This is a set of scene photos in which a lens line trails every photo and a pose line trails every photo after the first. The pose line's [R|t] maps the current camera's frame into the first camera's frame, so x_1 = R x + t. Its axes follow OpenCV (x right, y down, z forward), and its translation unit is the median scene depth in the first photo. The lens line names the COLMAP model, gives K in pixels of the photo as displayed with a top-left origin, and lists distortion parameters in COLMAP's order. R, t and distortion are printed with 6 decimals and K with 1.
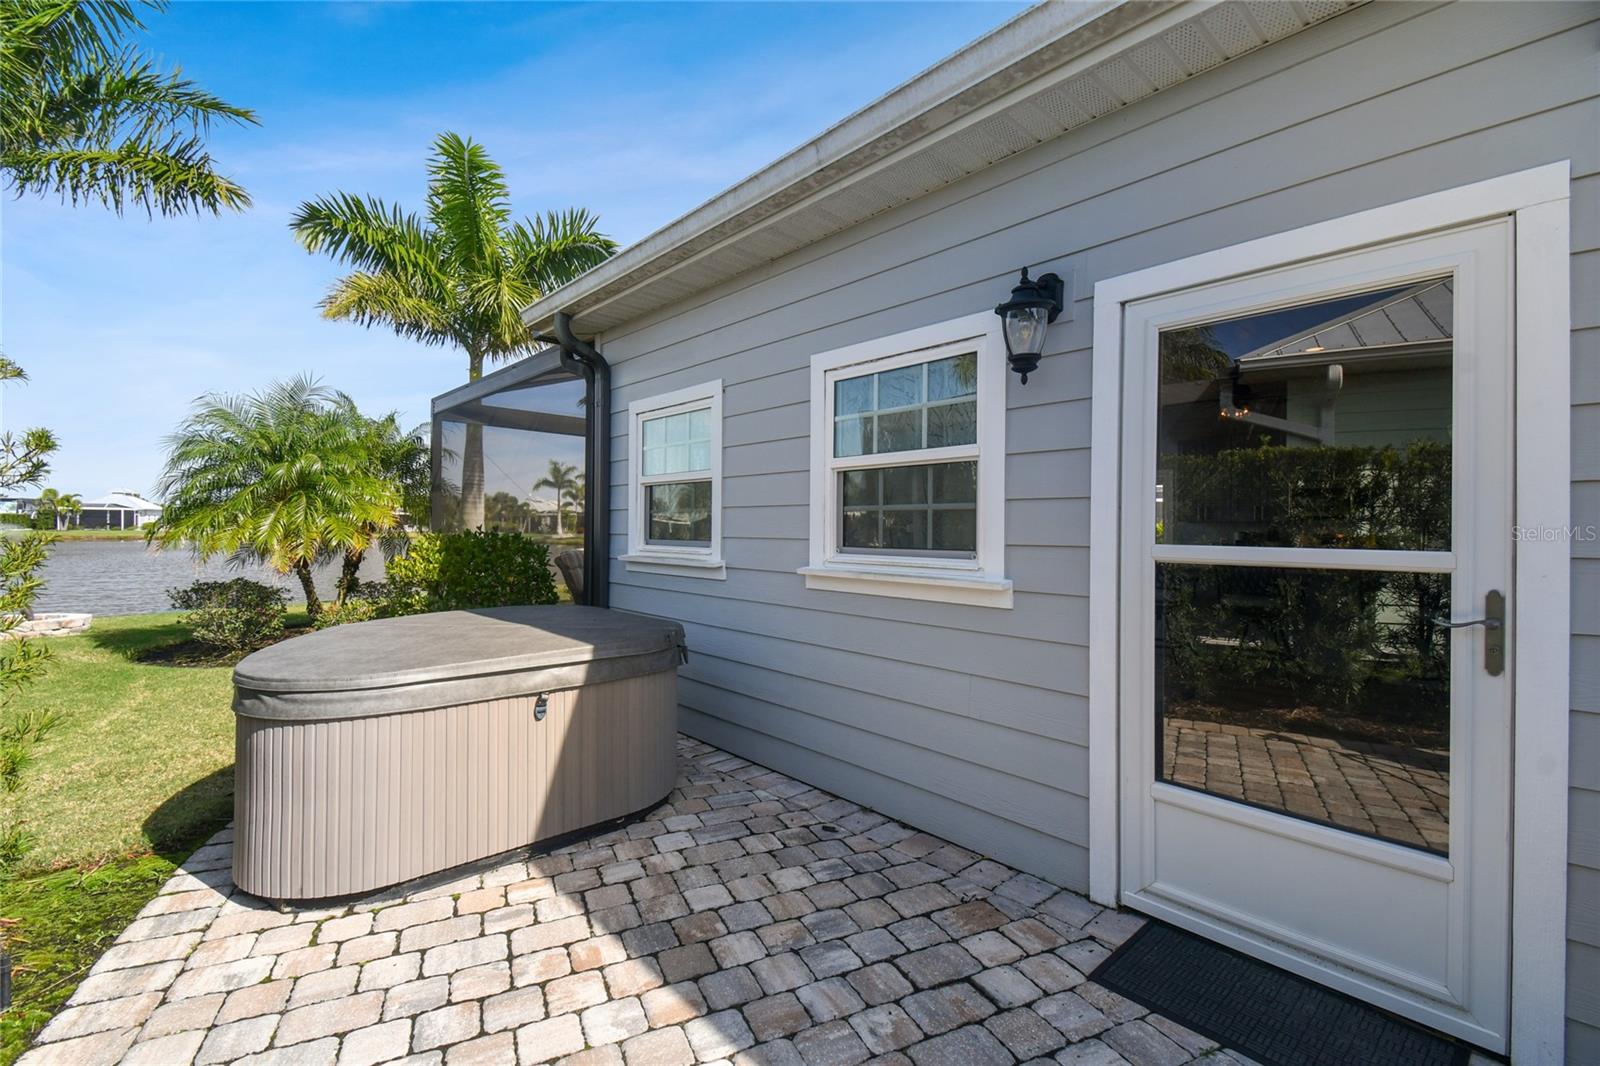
lens RADIAL K [[708.7, 0, 781.9], [0, 708.7, 517.3], [0, 0, 1]] dist [0.032388, -0.014629]
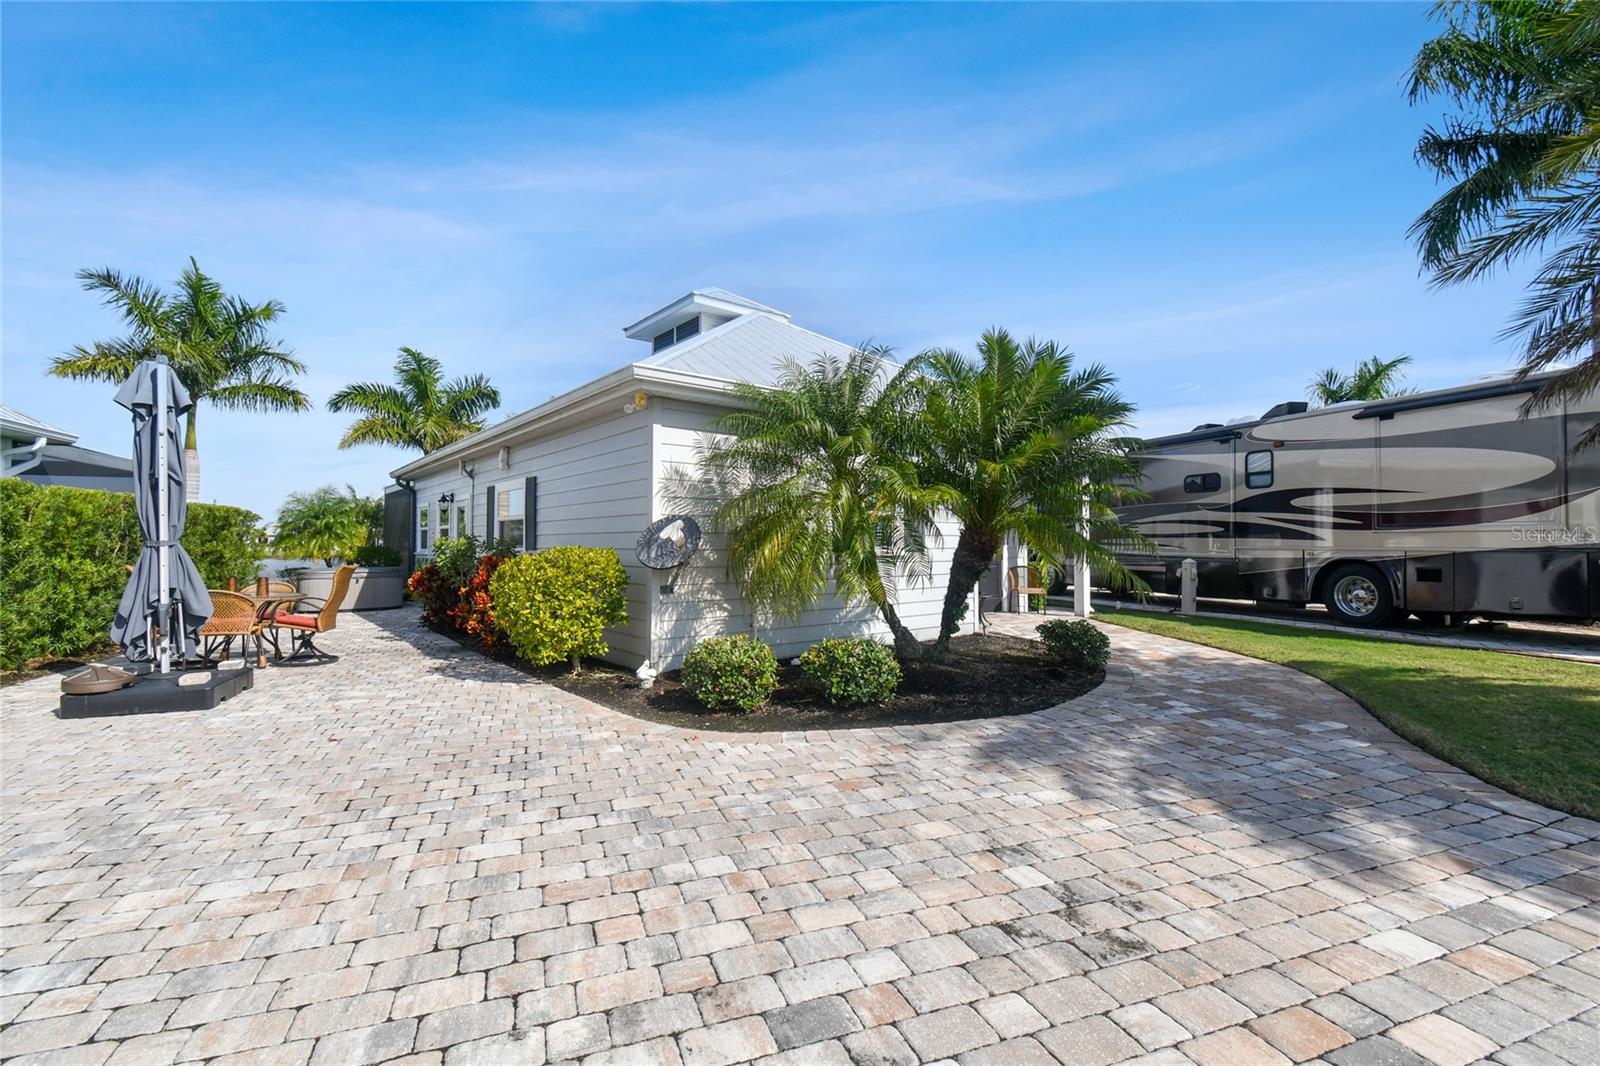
lens RADIAL K [[700.9, 0, 796.3], [0, 700.9, 522.0], [0, 0, 1]] dist [0.046270, -0.023856]
pose [[0.998218, -0.015840, -0.057530, 0.981287], [0.015279, 0.999832, -0.010173, -0.014242], [0.057682, 0.009276, 0.998292, -1.226128]]
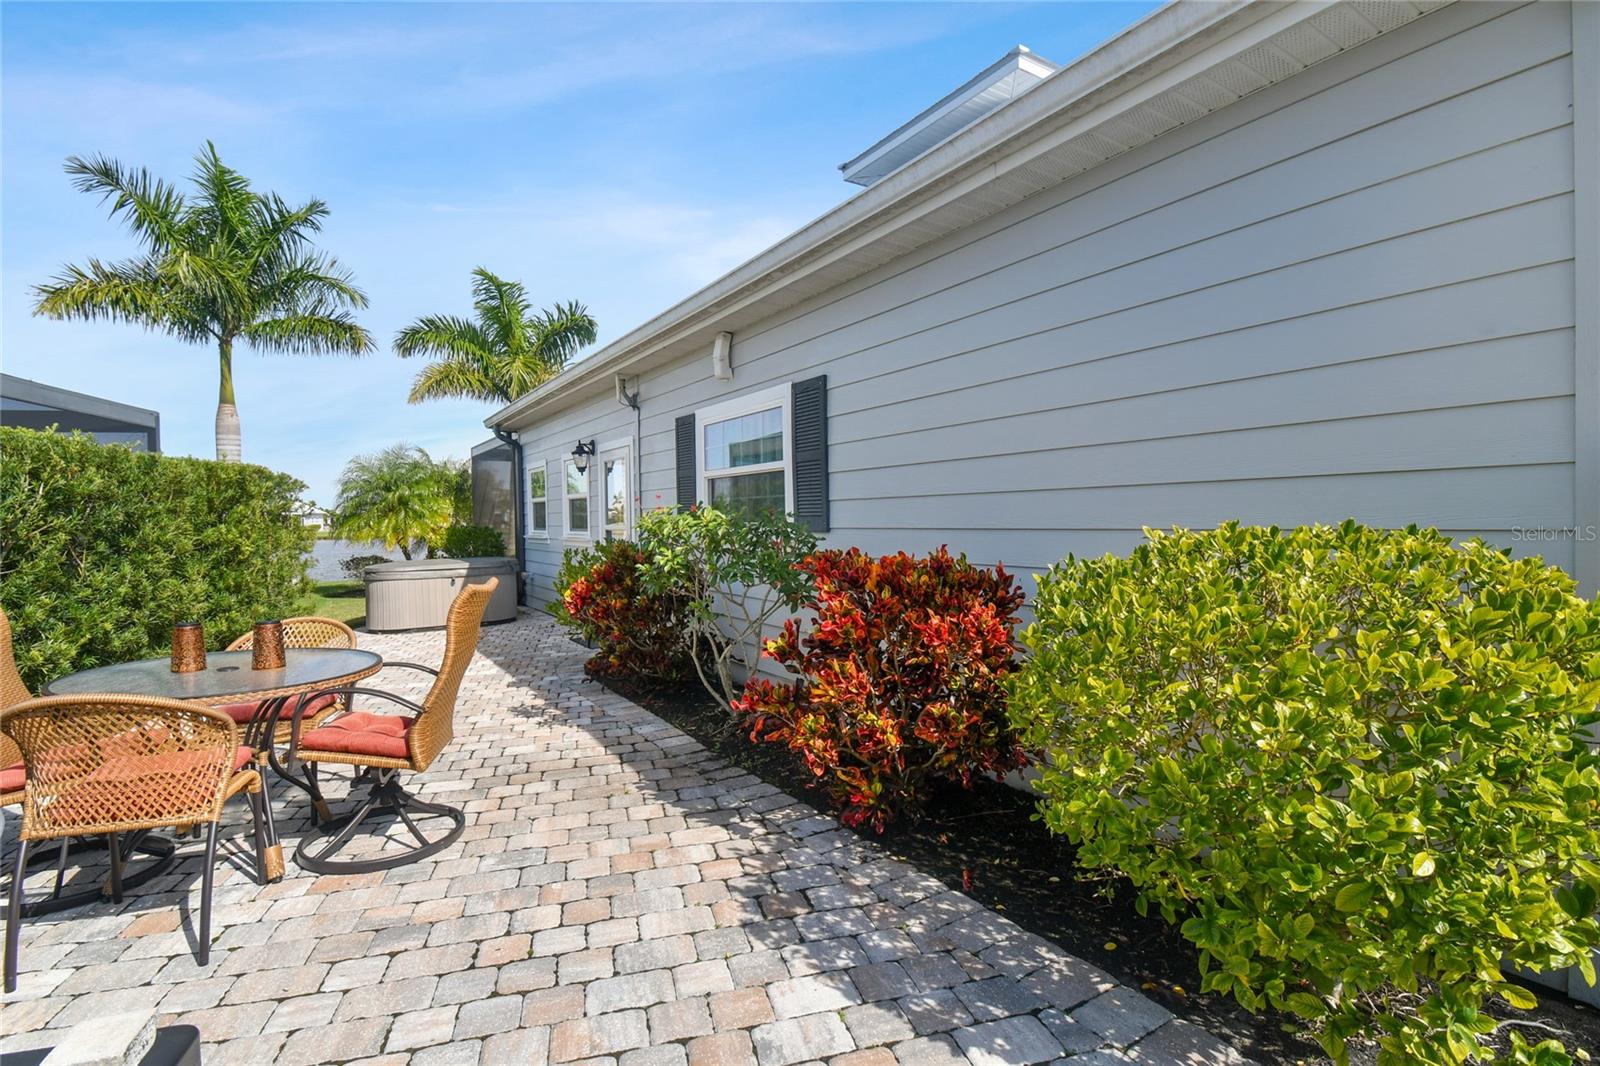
lens RADIAL K [[734.6, 0, 795.4], [0, 734.6, 532.8], [0, 0, 1]] dist [0.033445, -0.016412]
pose [[0.988653, -0.029165, -0.147360, 0.552426], [0.035673, 0.998492, 0.041717, -0.011152], [0.145921, -0.046501, 0.988203, -0.669219]]
